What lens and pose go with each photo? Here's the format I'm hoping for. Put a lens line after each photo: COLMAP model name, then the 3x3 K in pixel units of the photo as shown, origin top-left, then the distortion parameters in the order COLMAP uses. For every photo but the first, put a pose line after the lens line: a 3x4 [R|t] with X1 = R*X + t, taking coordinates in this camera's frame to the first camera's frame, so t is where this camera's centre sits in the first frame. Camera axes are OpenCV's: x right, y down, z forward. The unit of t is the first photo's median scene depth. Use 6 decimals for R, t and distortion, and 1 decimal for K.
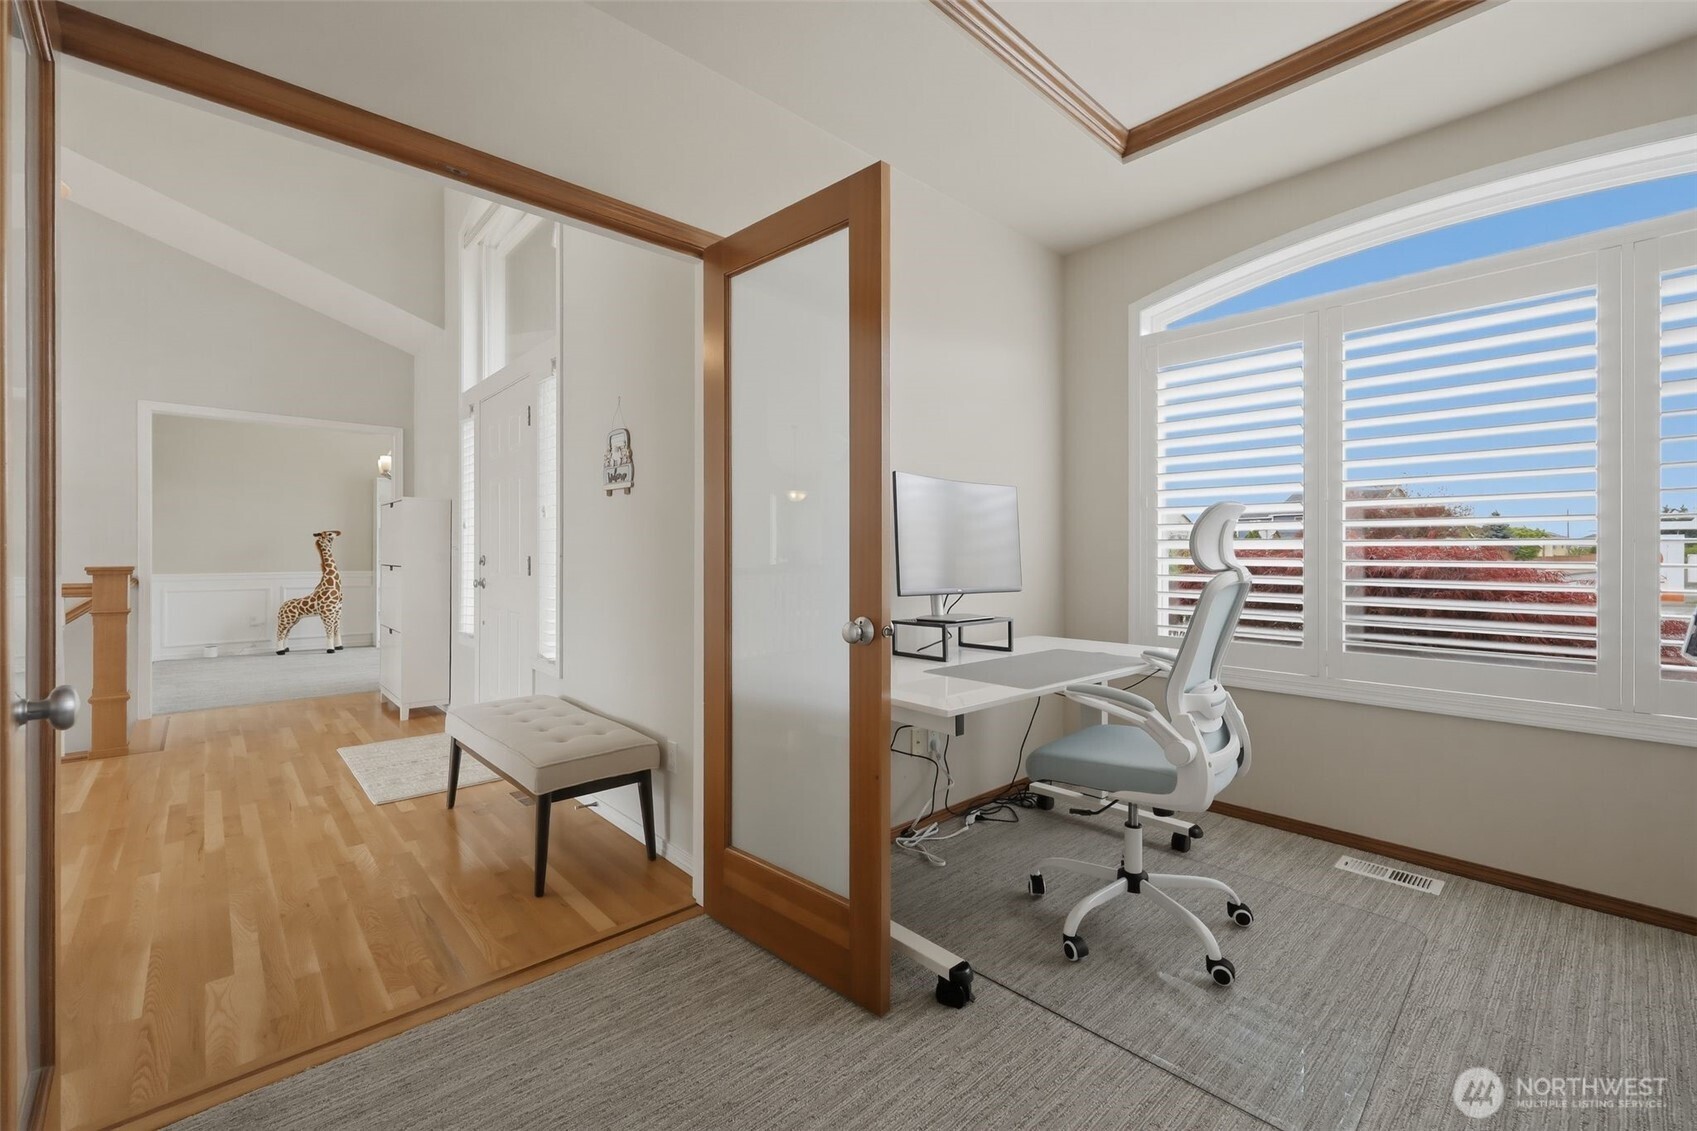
lens RADIAL K [[694.2, 0, 841.6], [0, 694.2, 556.3], [0, 0, 1]] dist [0.001523, 0.002083]
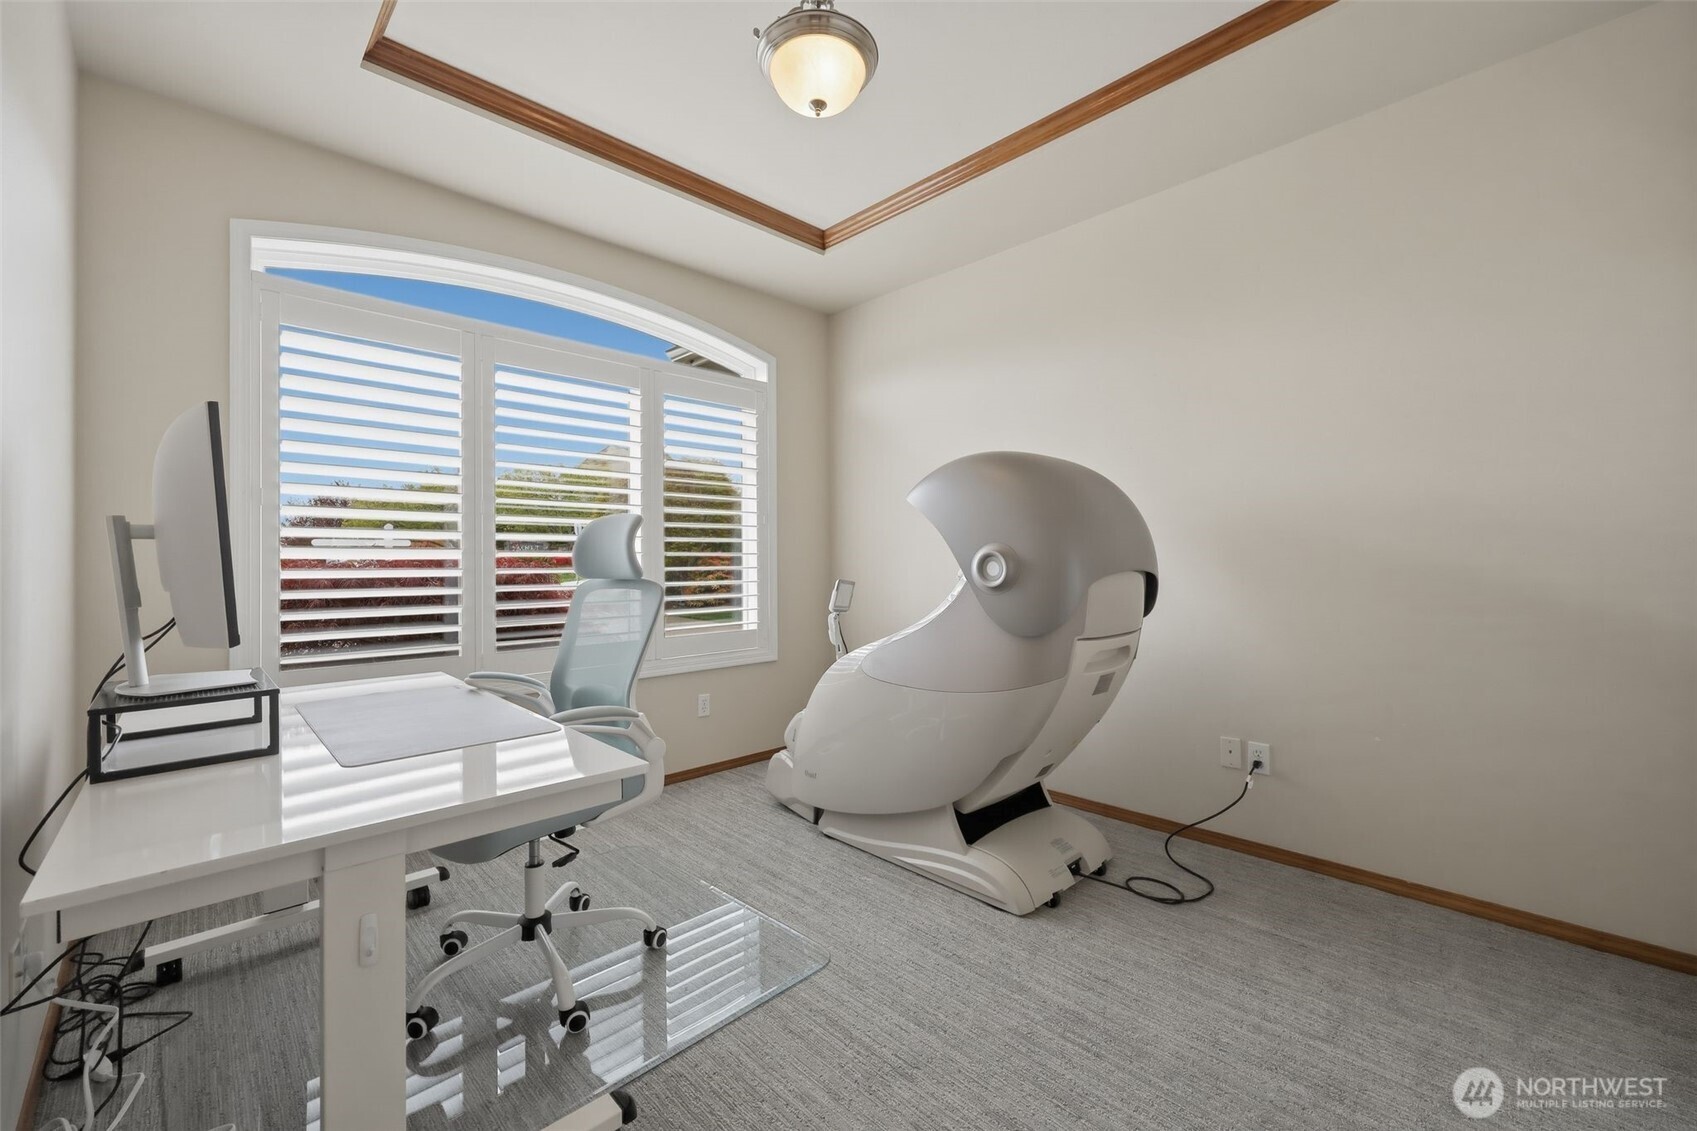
lens RADIAL K [[694.2, 0, 850.4], [0, 694.2, 560.0], [0, 0, 1]] dist [0.001523, 0.002083]
pose [[-0.028577, -0.004896, 0.999580, -0.388763], [0.008369, 0.999952, 0.005137, -0.010258], [-0.999557, 0.008512, -0.028535, 0.470017]]
